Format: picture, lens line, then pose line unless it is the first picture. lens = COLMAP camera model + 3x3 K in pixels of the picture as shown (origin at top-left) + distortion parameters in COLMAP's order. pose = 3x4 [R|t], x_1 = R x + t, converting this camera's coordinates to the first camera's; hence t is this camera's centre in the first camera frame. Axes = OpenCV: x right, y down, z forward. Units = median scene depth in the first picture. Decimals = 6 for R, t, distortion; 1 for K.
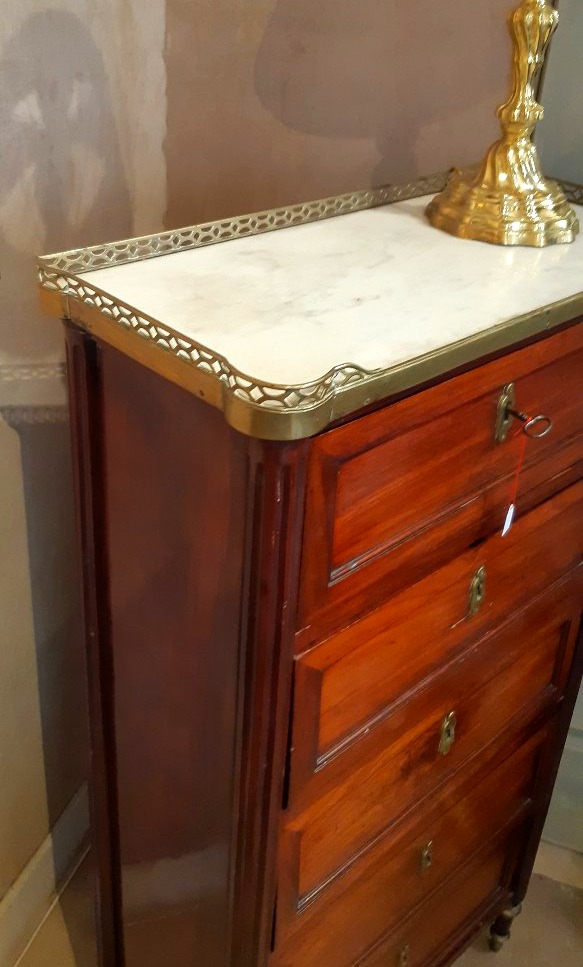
lens RADIAL K [[928.8, 0, 294.1], [0, 928.8, 375.9], [0, 0, 1]] dist [0.119912, -0.294105]
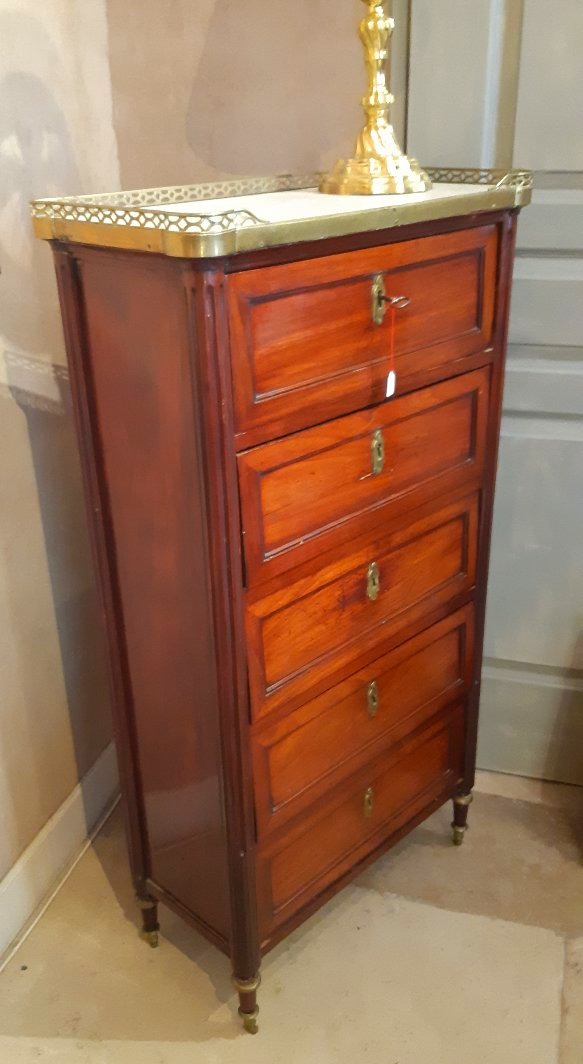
lens RADIAL K [[925.6, 0, 290.2], [0, 925.6, 536.3], [0, 0, 1]] dist [0.086361, -0.200864]
pose [[0.995299, -0.096414, 0.009189, 0.045488], [0.096617, 0.995009, -0.024963, 0.370077], [-0.006736, 0.025733, 0.999646, -0.329750]]
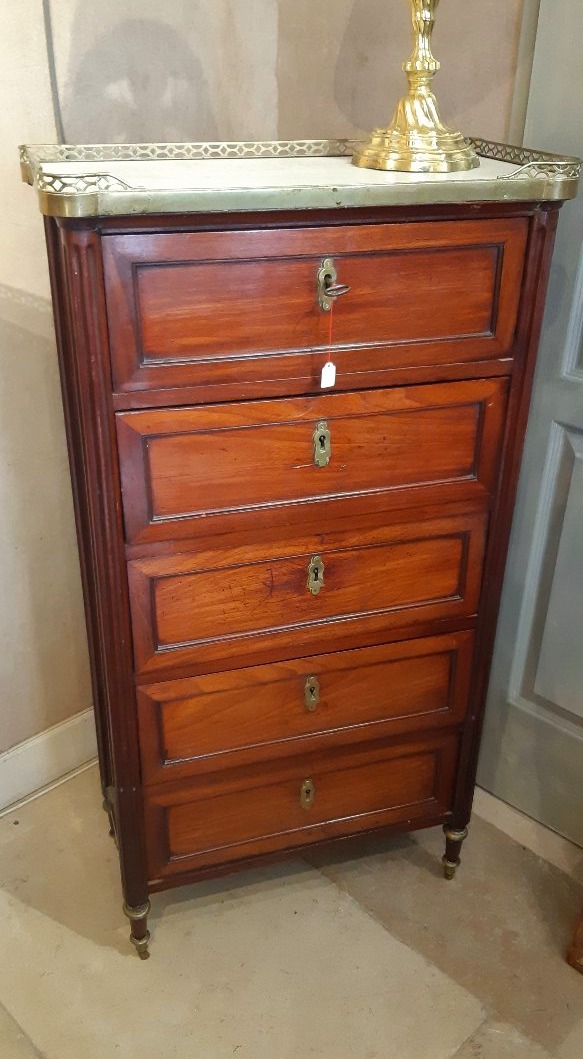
lens RADIAL K [[922.2, 0, 291.5], [0, 922.2, 529.5], [0, 0, 1]] dist [0.078830, -0.163445]
pose [[0.905648, 0.155645, -0.394431, 0.672548], [-0.152660, 0.987503, 0.039155, 0.301213], [0.395596, 0.024753, 0.918091, -0.172991]]
